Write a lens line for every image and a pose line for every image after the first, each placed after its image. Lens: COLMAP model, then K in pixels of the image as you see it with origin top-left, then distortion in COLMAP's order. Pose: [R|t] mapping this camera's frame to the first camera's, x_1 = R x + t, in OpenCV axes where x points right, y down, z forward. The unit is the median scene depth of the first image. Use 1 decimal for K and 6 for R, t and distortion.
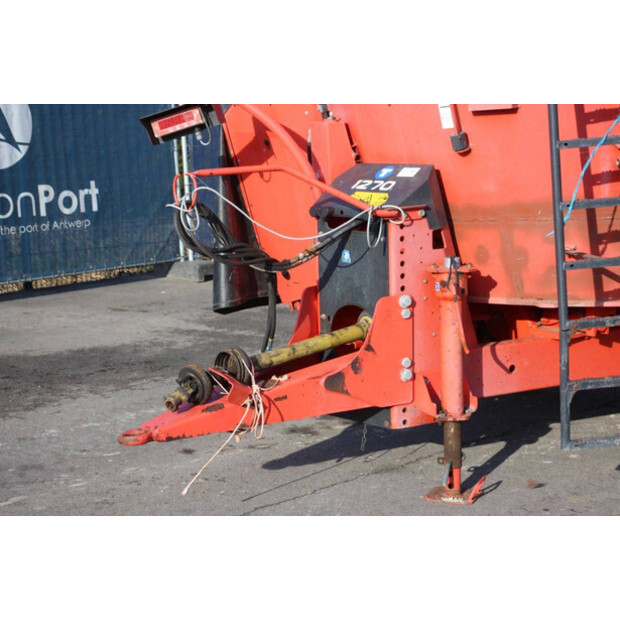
lens RADIAL K [[1441.2, 0, 310.0], [0, 1441.2, 310.0], [0, 0, 1]] dist [0.278648, 0.457461]
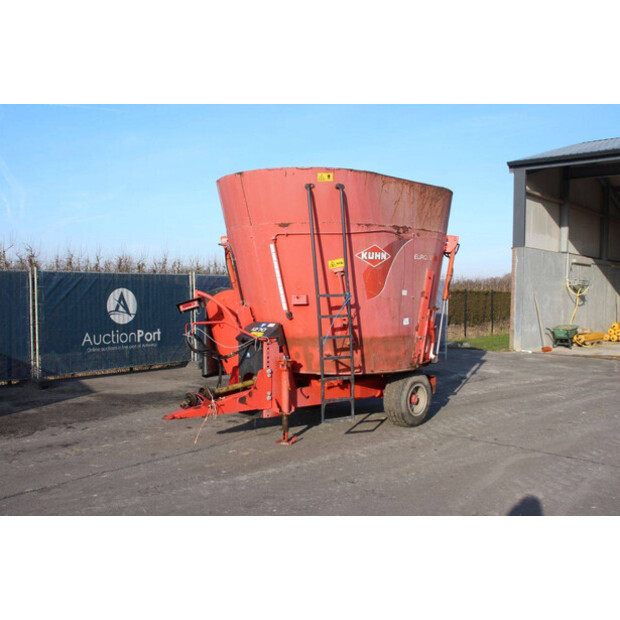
lens RADIAL K [[620.6, 0, 310.0], [0, 620.6, 310.0], [0, 0, 1]] dist [-0.097737, 0.001338]
pose [[0.995724, 0.024729, 0.089003, 0.034767], [-0.012974, 0.991389, -0.130304, 0.030617], [-0.091459, 0.128592, 0.987471, -0.191663]]
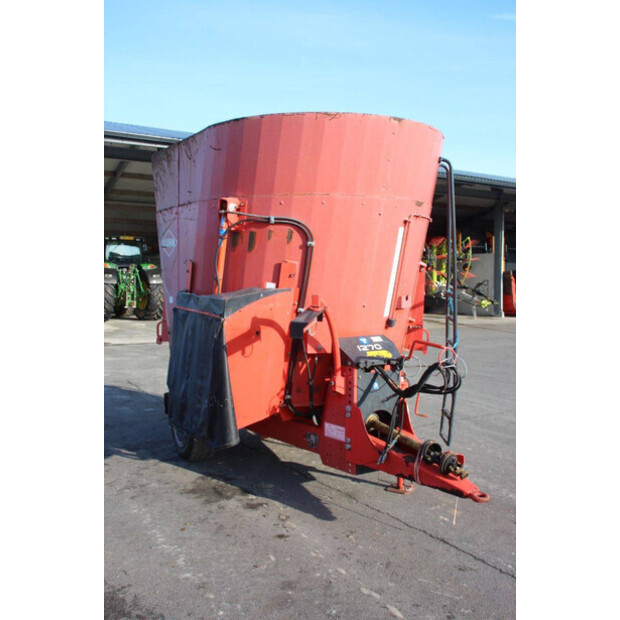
lens RADIAL K [[620.6, 0, 310.0], [0, 620.6, 310.0], [0, 0, 1]] dist [-0.097737, 0.001338]
pose [[0.195594, -0.042982, 0.979743, -0.777420], [0.148275, 0.988850, 0.013781, -0.158110], [-0.969411, 0.142576, 0.199786, 0.898919]]
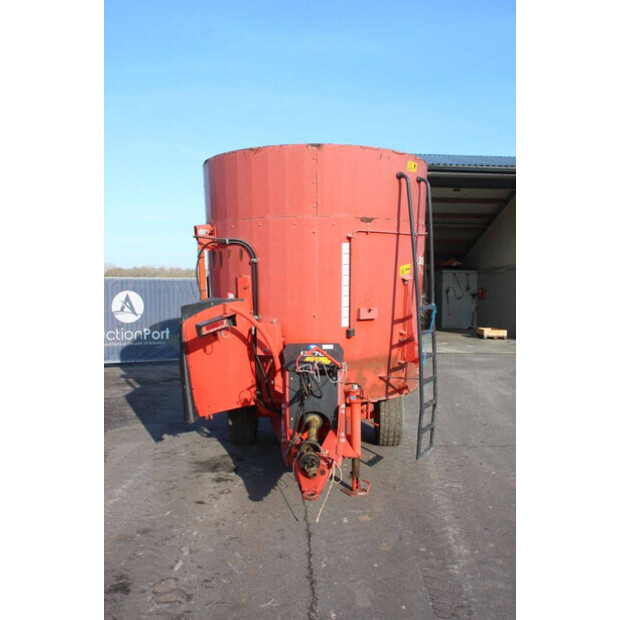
lens RADIAL K [[620.6, 0, 310.0], [0, 620.6, 310.0], [0, 0, 1]] dist [-0.097737, 0.001338]
pose [[0.682966, -0.010461, 0.730376, -0.618821], [0.097659, 0.992228, -0.077108, -0.079879], [-0.723893, 0.123990, 0.678679, 0.376642]]
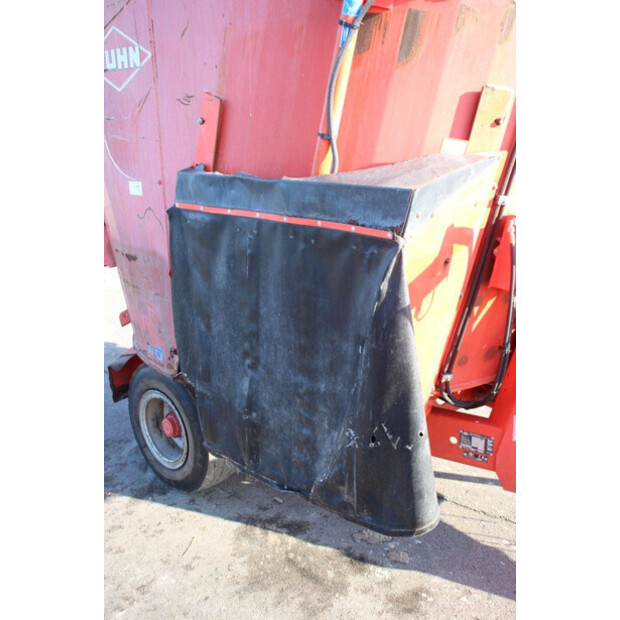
lens RADIAL K [[654.7, 0, 310.0], [0, 654.7, 310.0], [0, 0, 1]] dist [-0.060190, -0.001899]
pose [[-0.086675, -0.252421, 0.963728, -0.364722], [0.187754, 0.945895, 0.264636, -0.209726], [-0.978384, 0.203881, -0.034593, 1.208233]]
